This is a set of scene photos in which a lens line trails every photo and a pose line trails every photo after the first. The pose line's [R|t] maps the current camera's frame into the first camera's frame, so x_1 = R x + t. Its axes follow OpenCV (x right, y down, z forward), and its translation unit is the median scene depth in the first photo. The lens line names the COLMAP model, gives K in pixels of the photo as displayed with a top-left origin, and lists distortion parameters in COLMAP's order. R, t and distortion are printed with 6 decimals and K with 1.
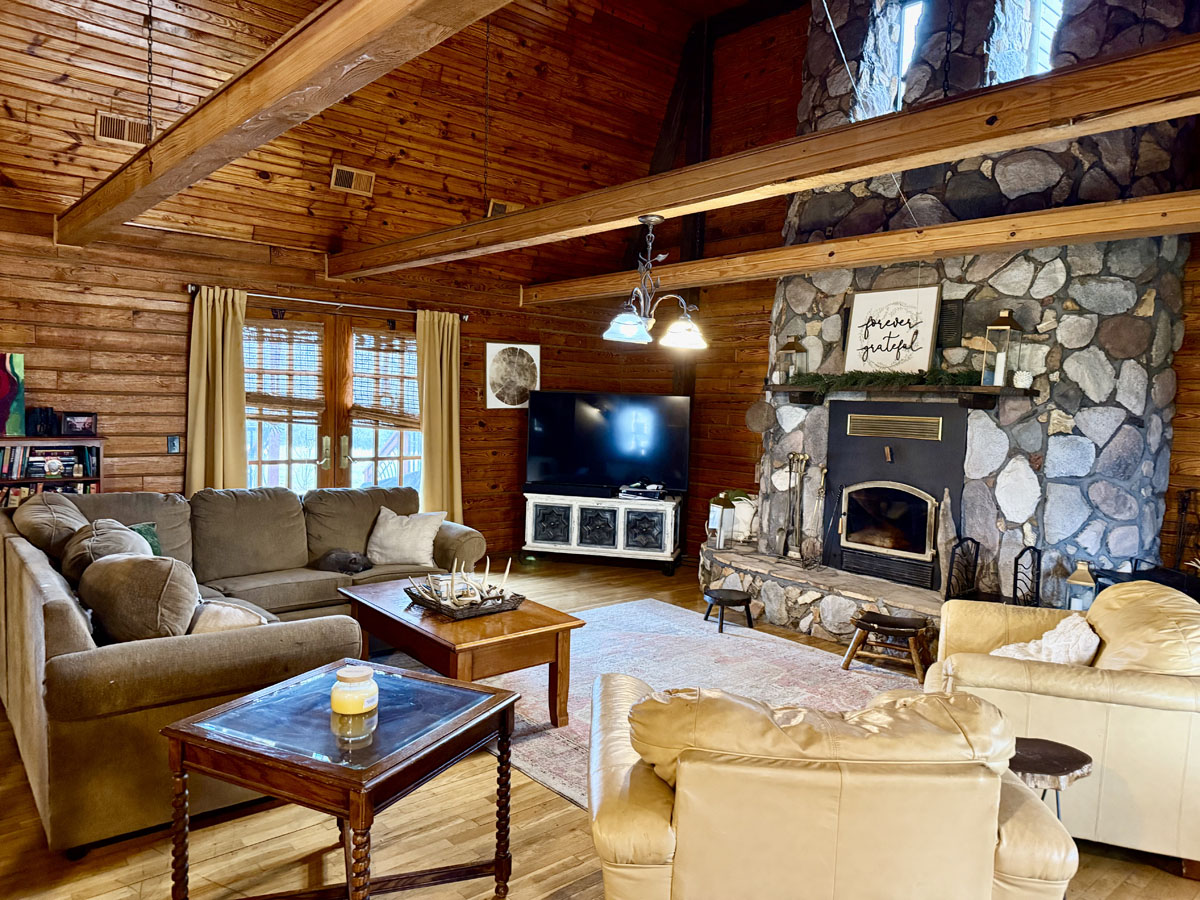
lens RADIAL K [[842.9, 0, 600.0], [0, 842.9, 450.0], [0, 0, 1]] dist [0.006630, -0.004113]
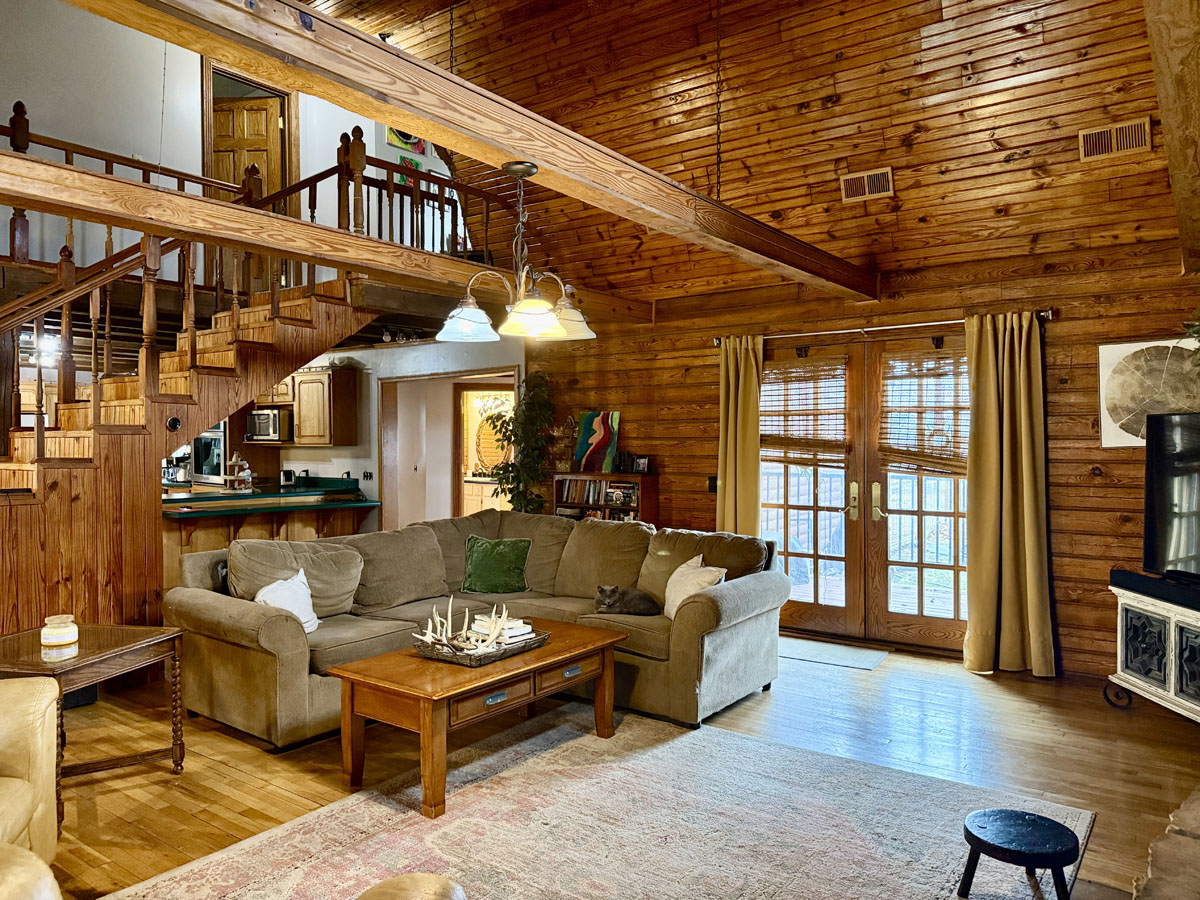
lens RADIAL K [[842.9, 0, 600.0], [0, 842.9, 450.0], [0, 0, 1]] dist [0.006630, -0.004113]
pose [[0.187186, -0.025664, -0.981989, 0.497043], [-0.057120, 0.997683, -0.036962, -0.002533], [0.980662, 0.063010, 0.185286, 0.597592]]
